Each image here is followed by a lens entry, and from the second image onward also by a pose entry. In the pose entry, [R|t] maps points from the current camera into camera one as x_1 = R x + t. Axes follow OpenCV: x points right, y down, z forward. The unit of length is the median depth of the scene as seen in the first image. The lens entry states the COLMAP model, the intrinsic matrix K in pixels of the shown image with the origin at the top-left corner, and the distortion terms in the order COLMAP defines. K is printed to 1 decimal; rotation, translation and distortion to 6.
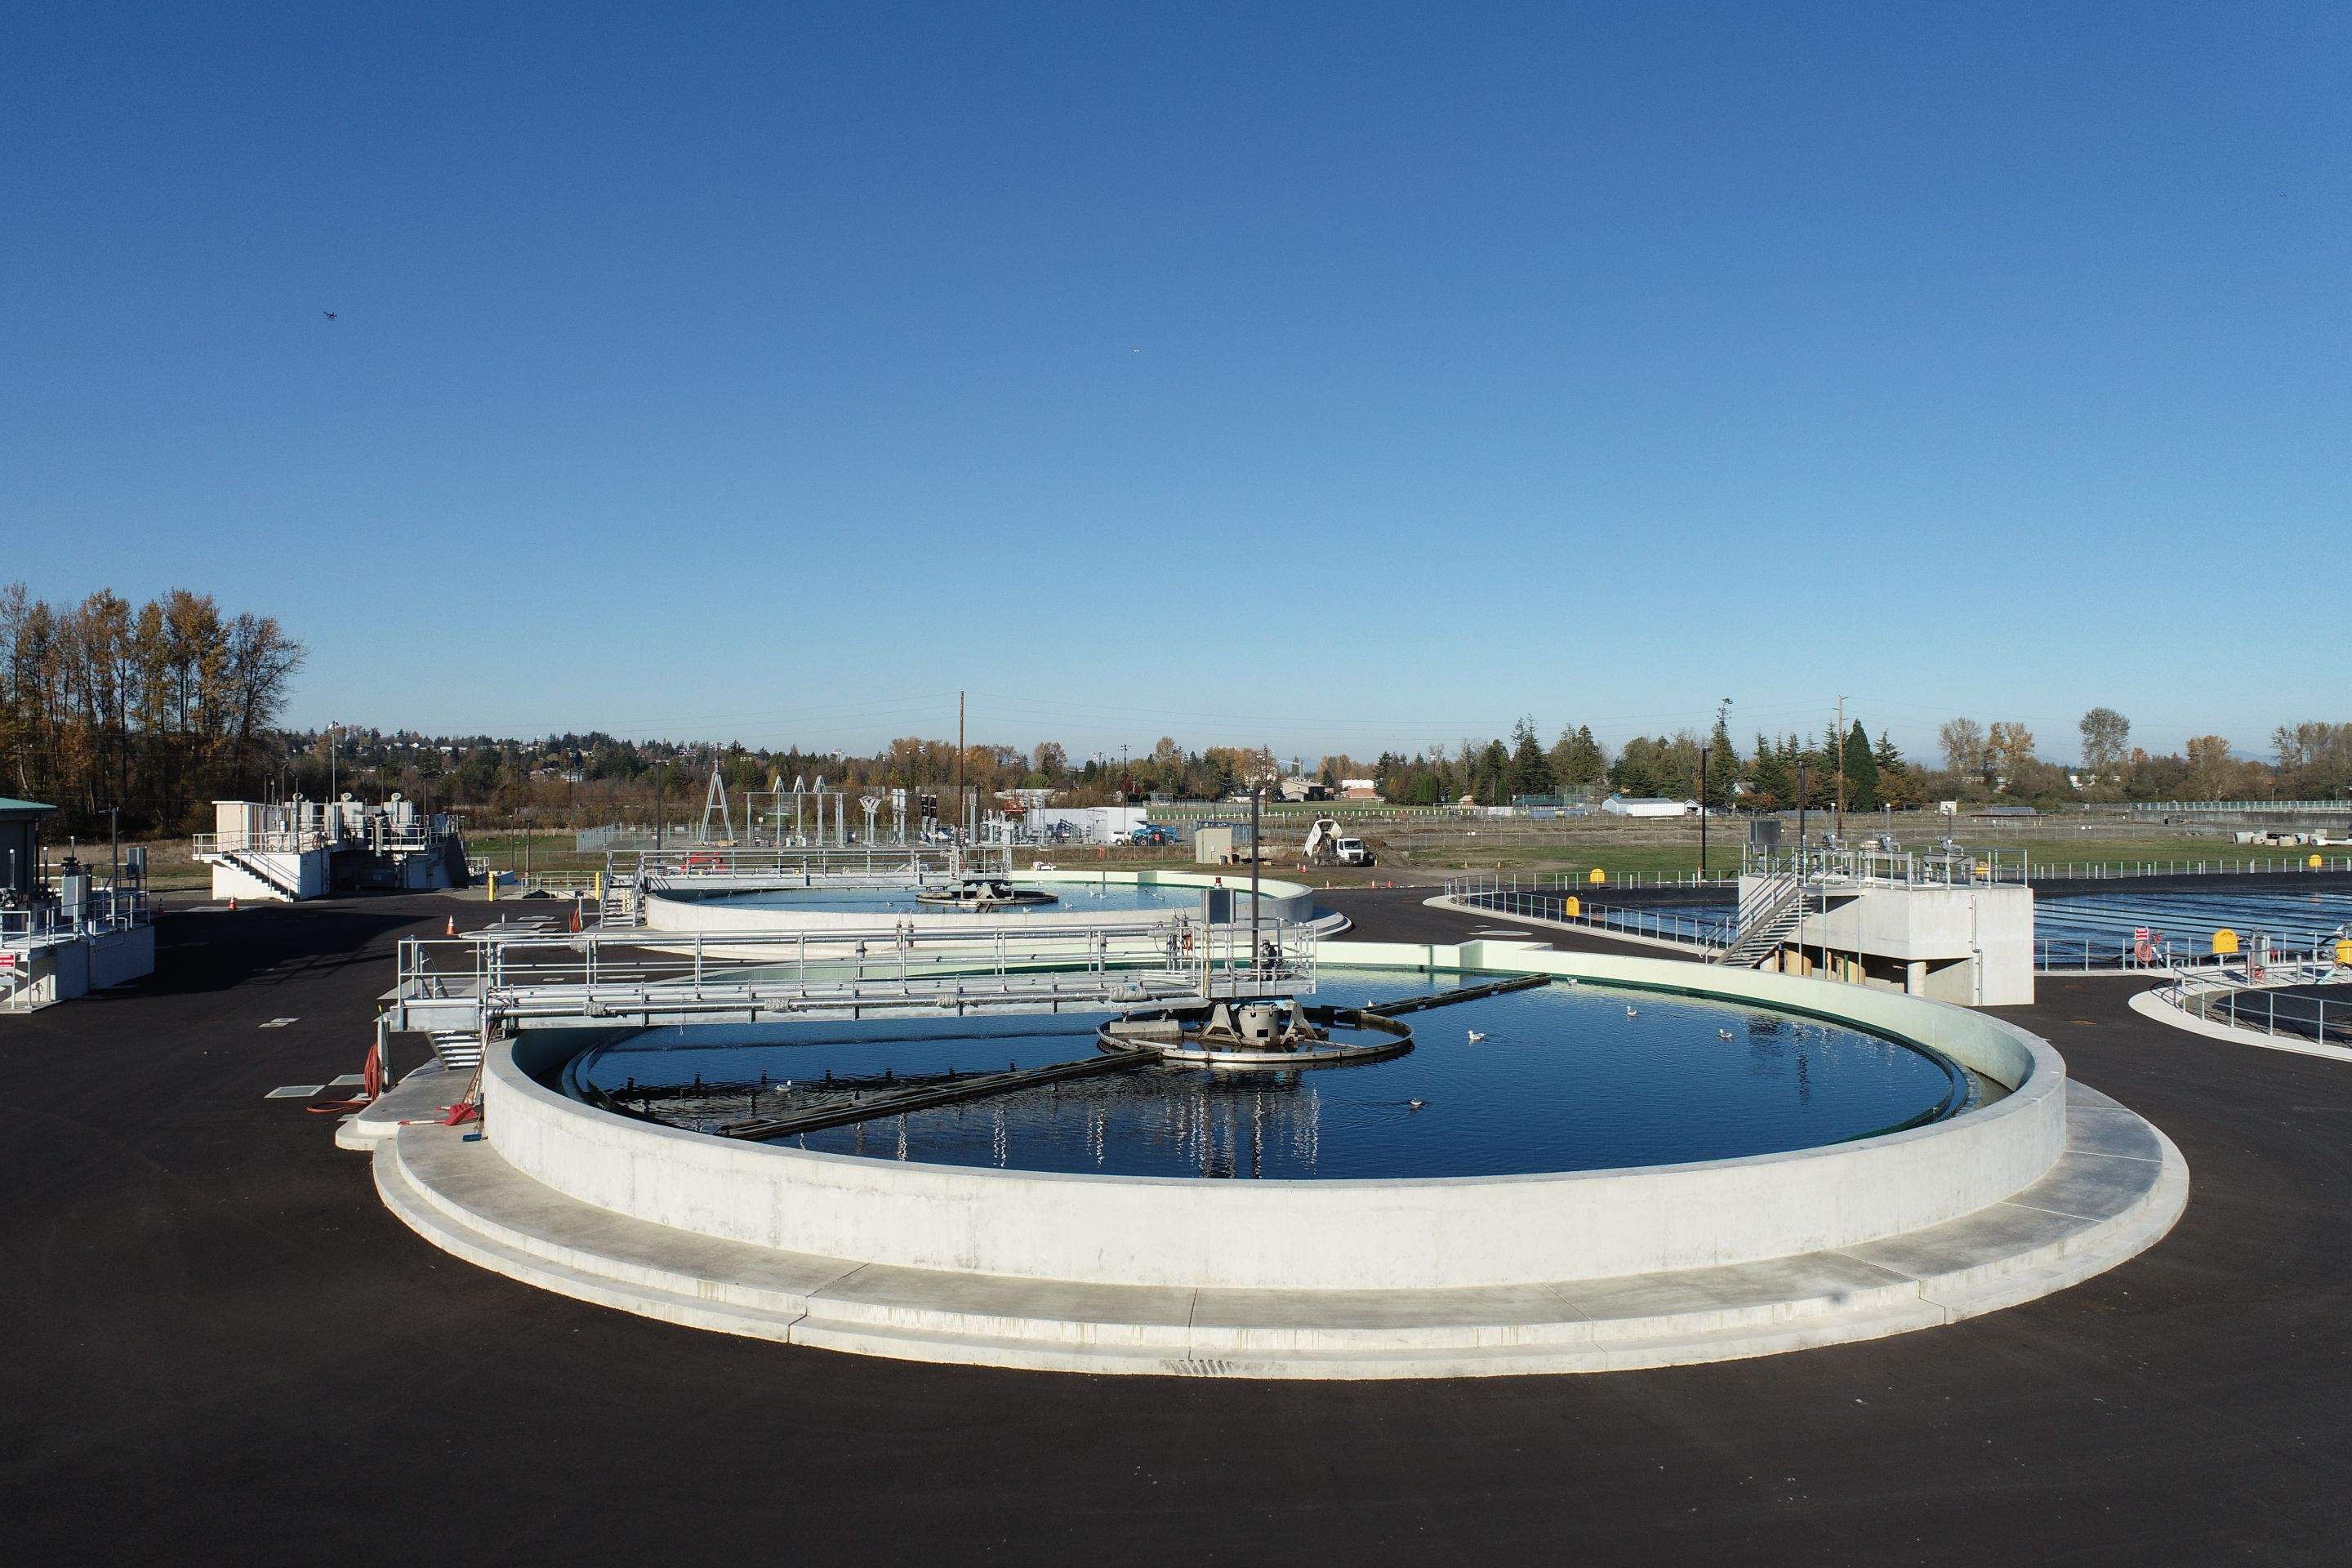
lens RADIAL K [[1578.8, 0, 1177.6], [0, 1578.8, 784.3], [0, 0, 1]] dist [-0.022255, 0.012719]
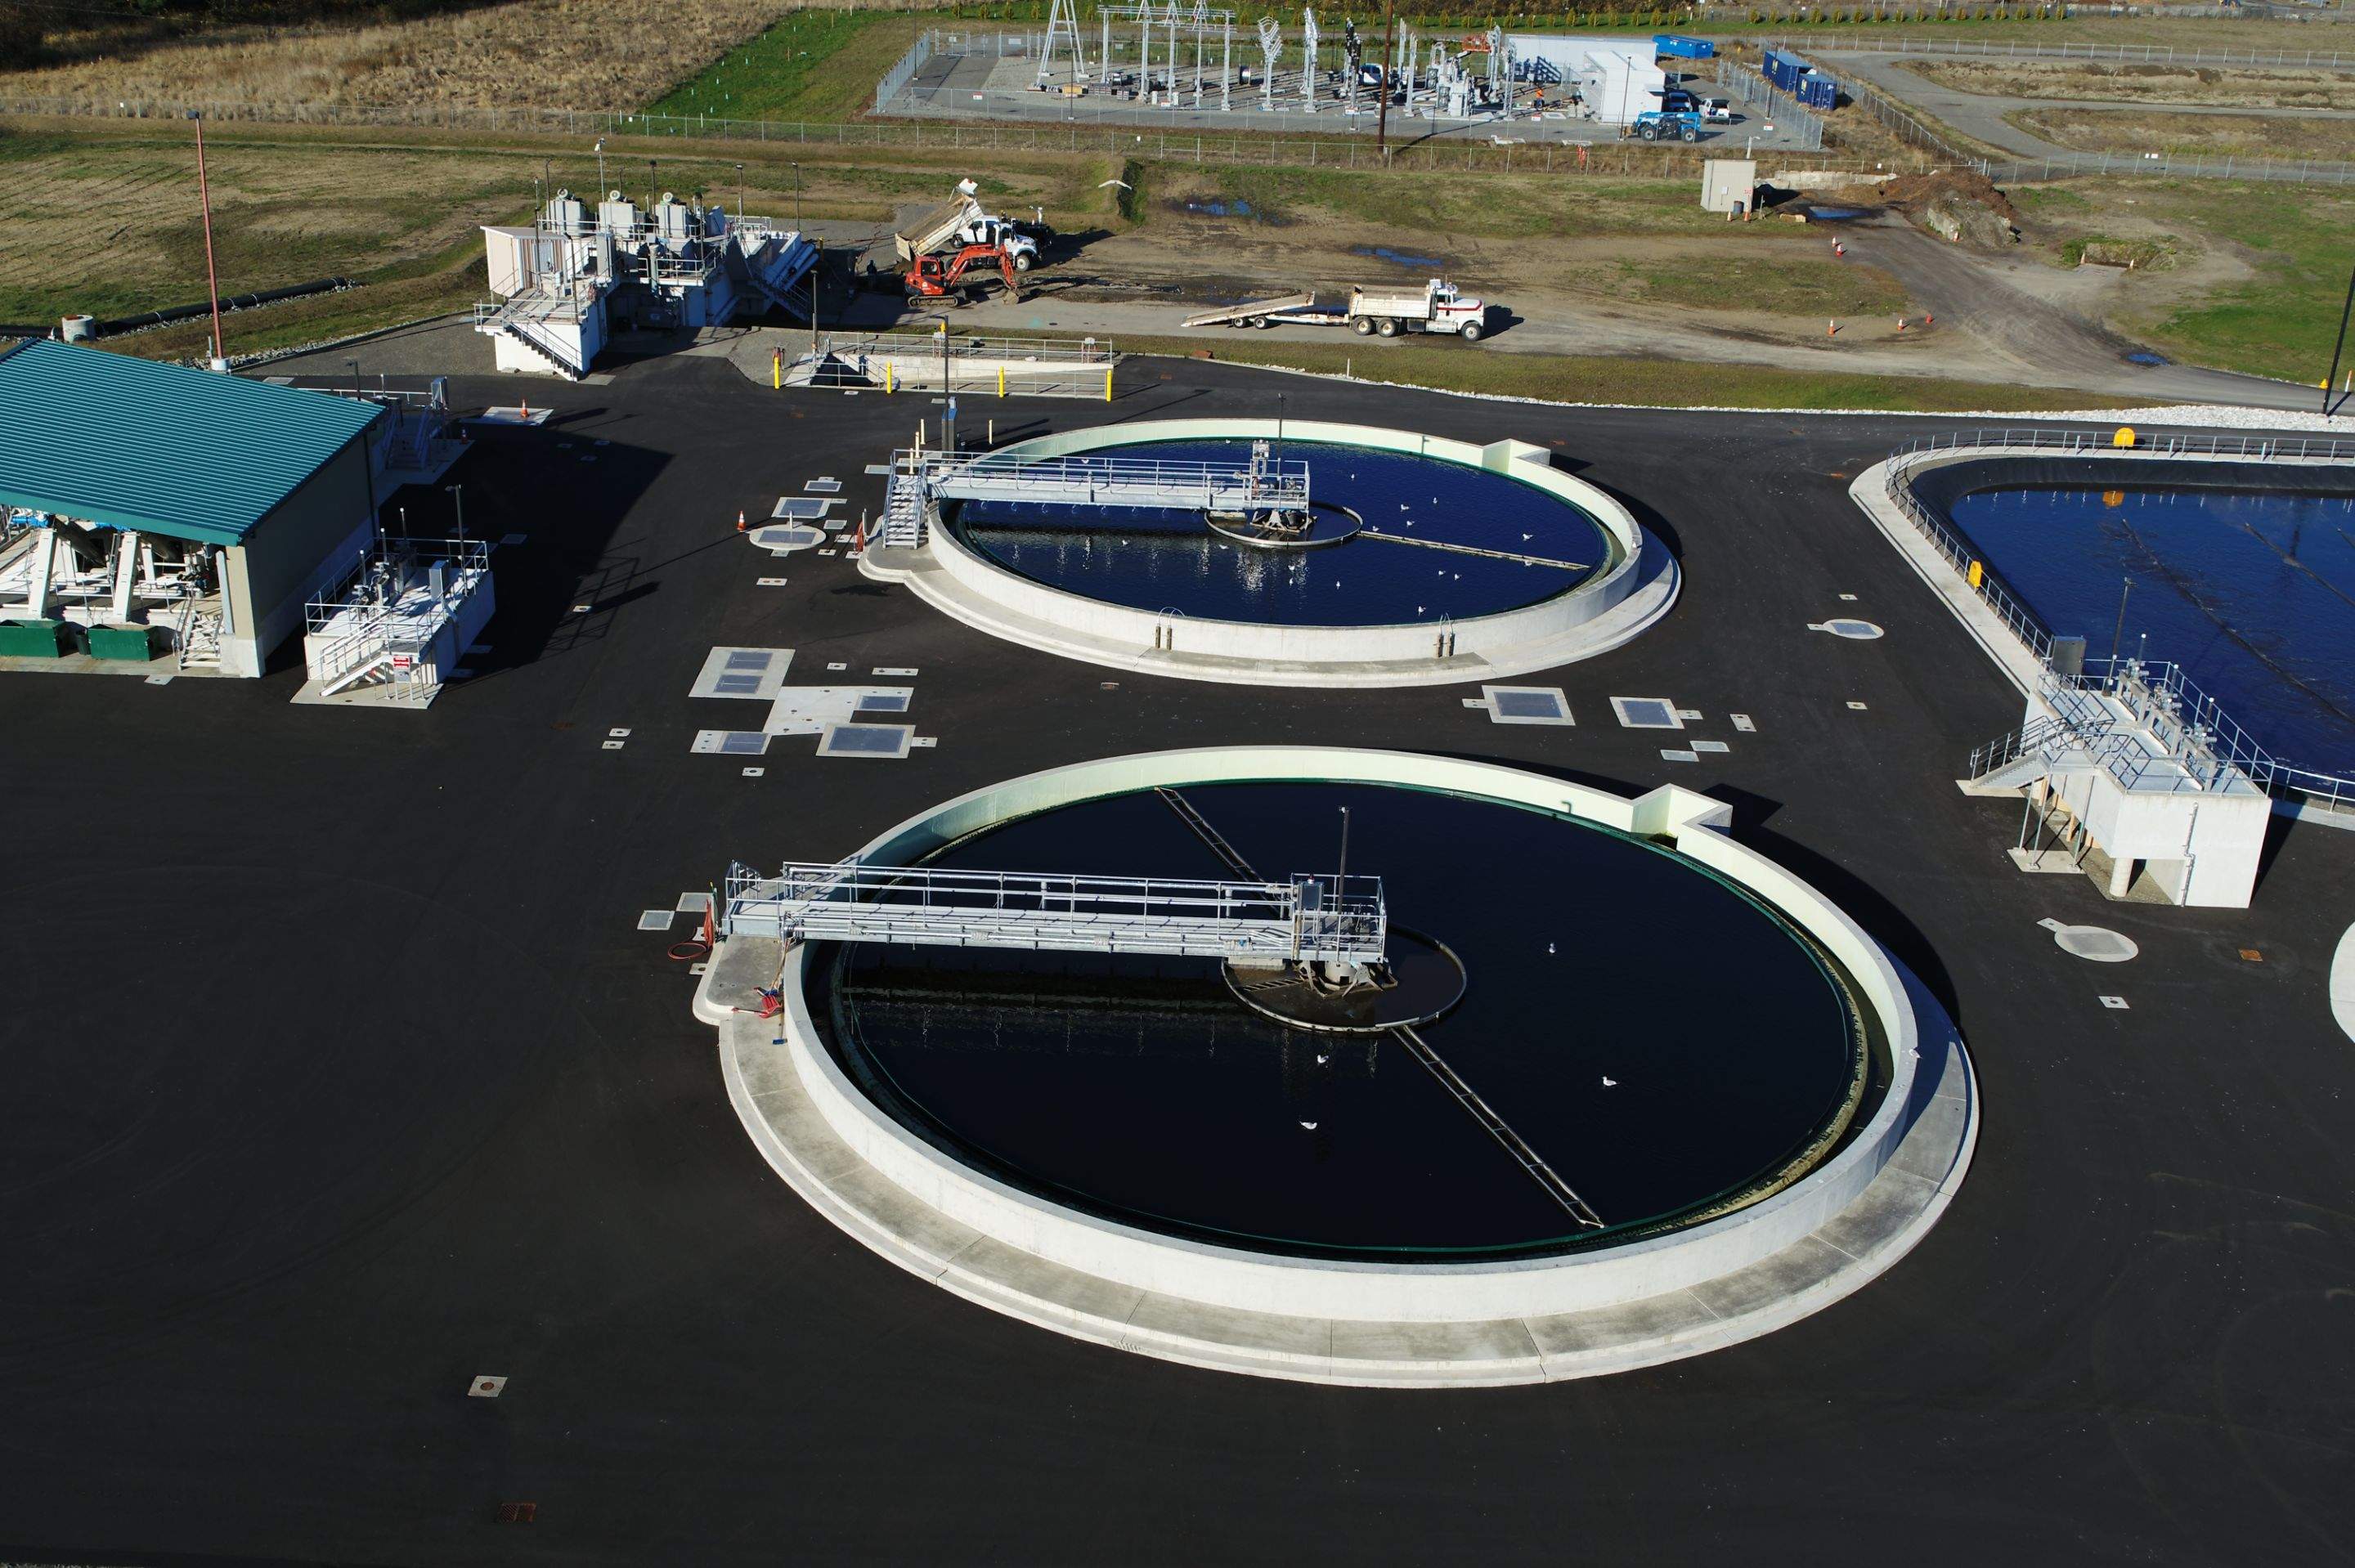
lens RADIAL K [[2441.4, 0, 1180.5], [0, 2441.4, 788.4], [0, 0, 1]] dist [-0.003065, 0.000000]
pose [[0.966694, 0.129807, -0.220573, 0.128265], [-0.033015, 0.917881, 0.395479, -0.287395], [0.253796, -0.375026, 0.891596, -0.281787]]
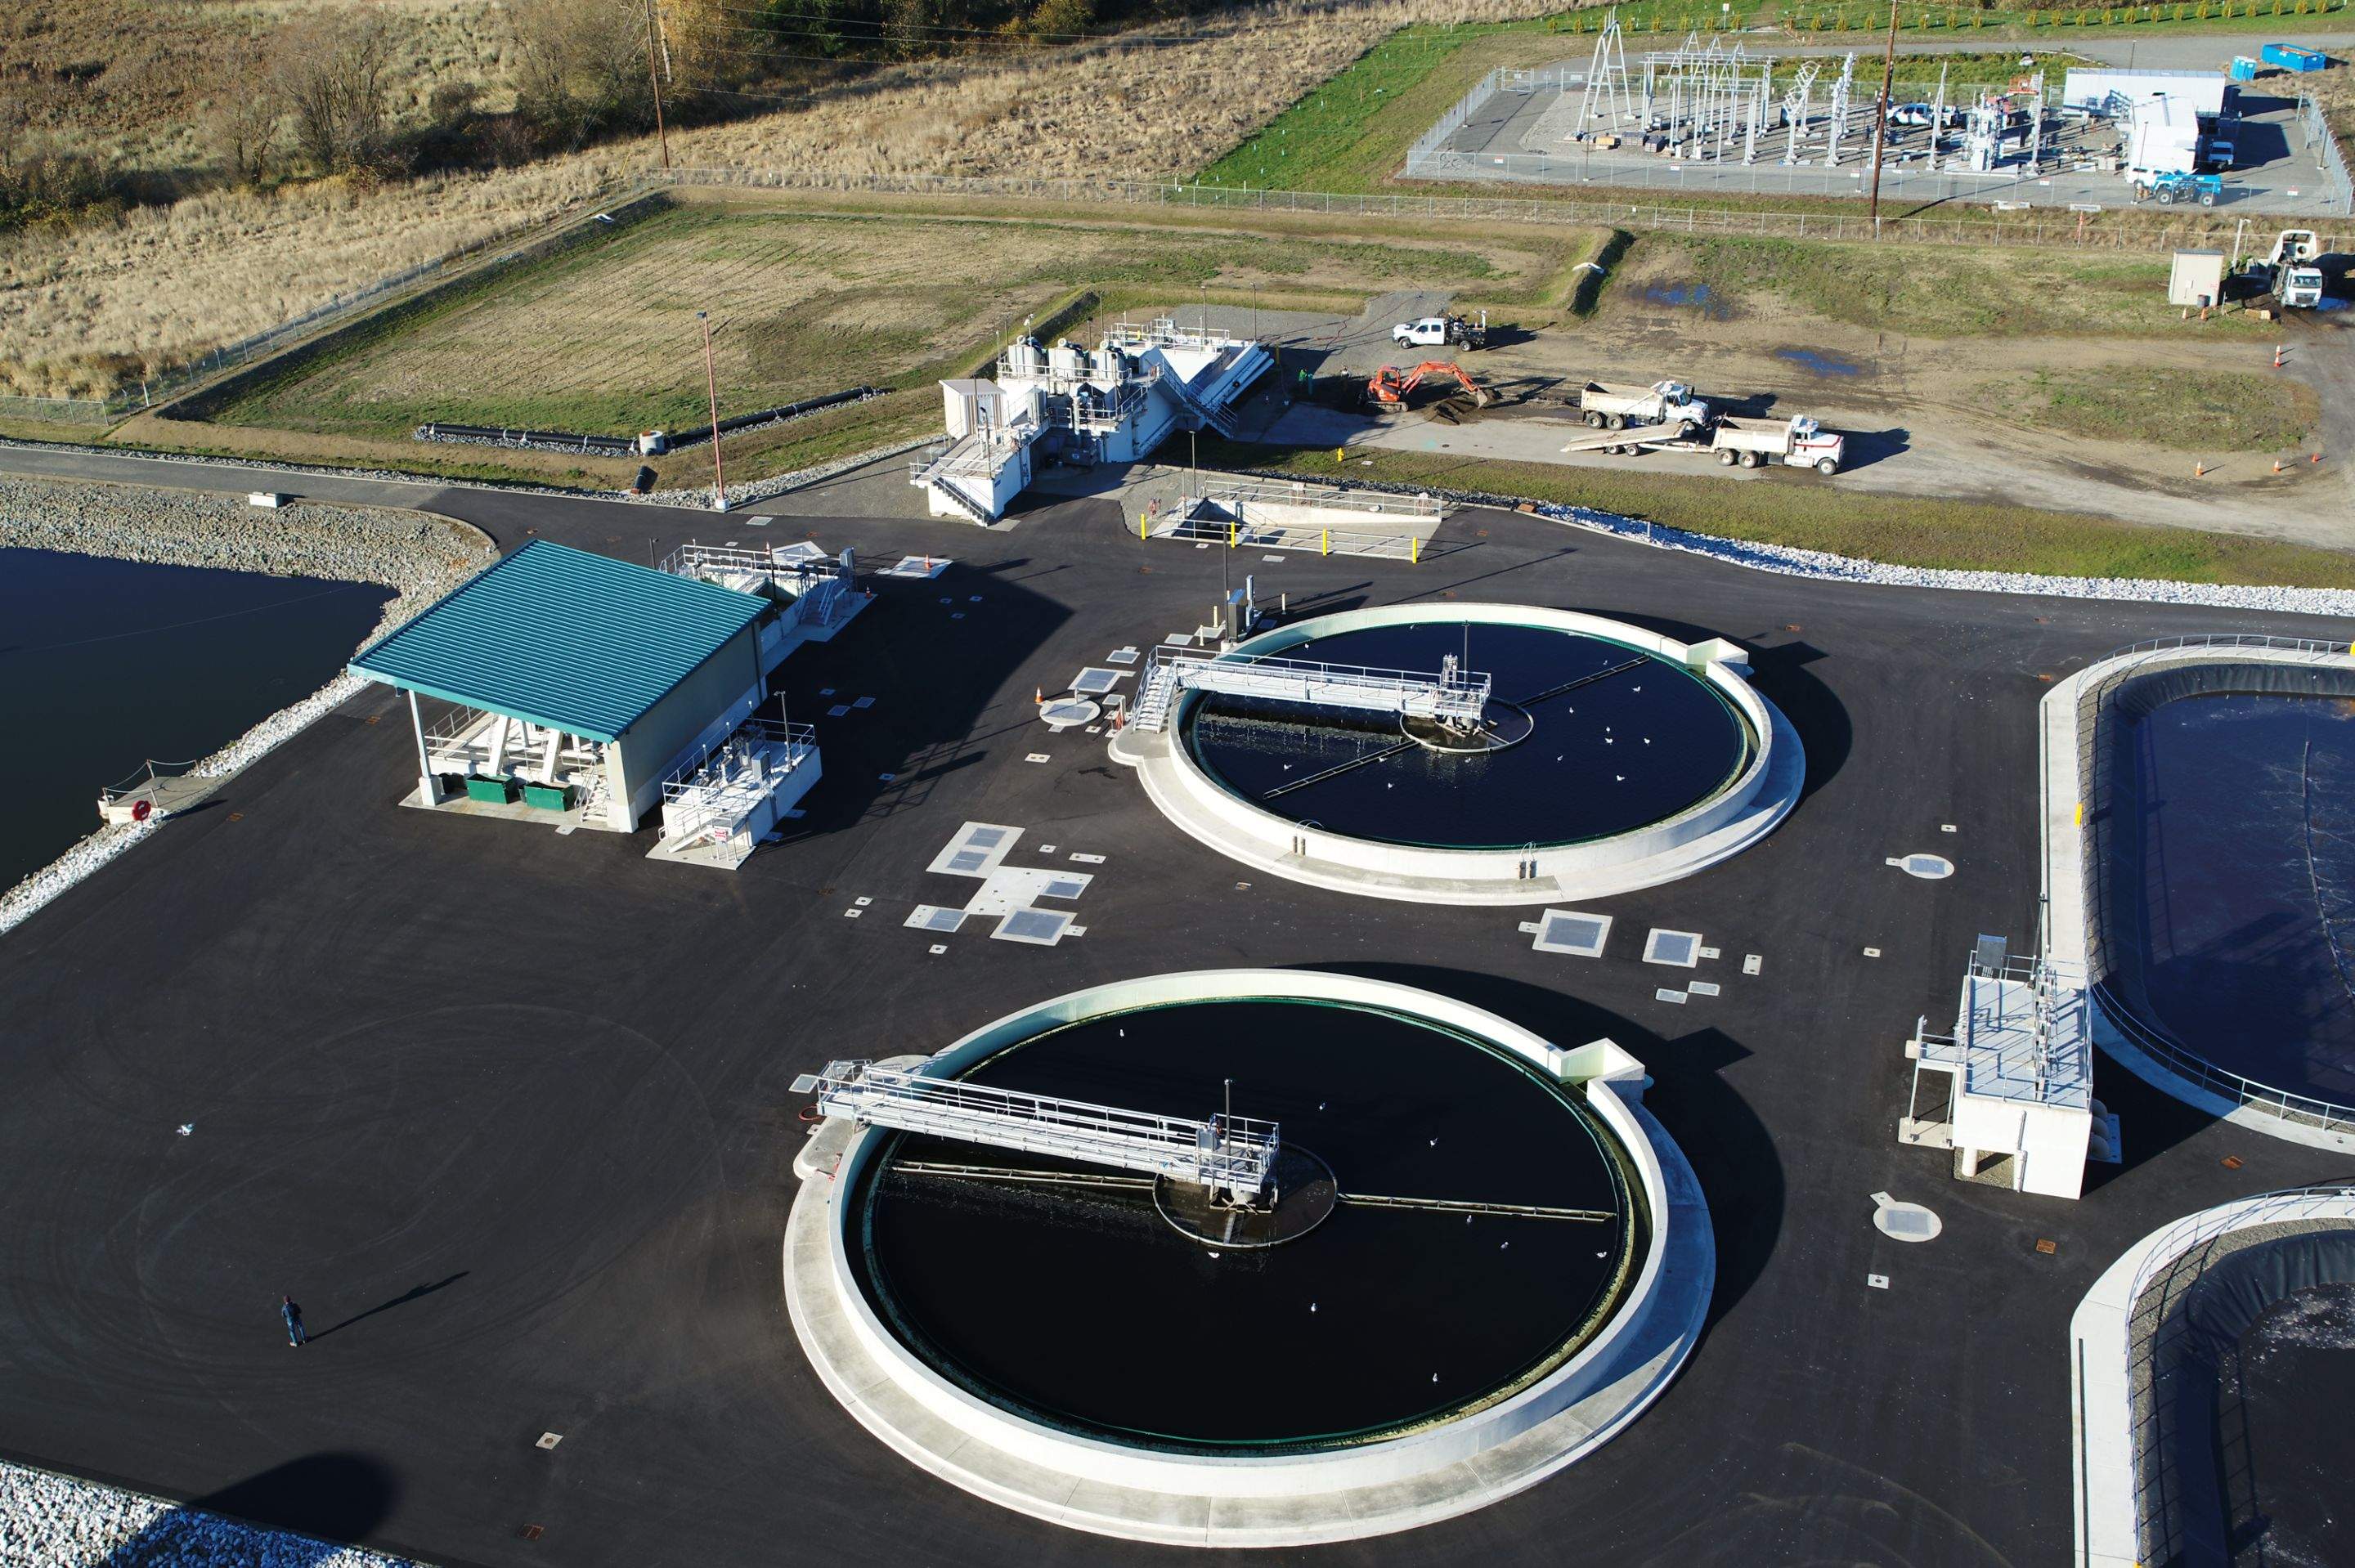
lens RADIAL K [[2441.4, 0, 1189.9], [0, 2441.4, 776.8], [0, 0, 1]] dist [-0.003065, 0.000000]
pose [[0.851832, 0.207259, -0.481068, 0.445576], [0.028771, 0.898493, 0.438044, -0.532689], [0.523025, -0.386980, 0.759402, -0.327909]]
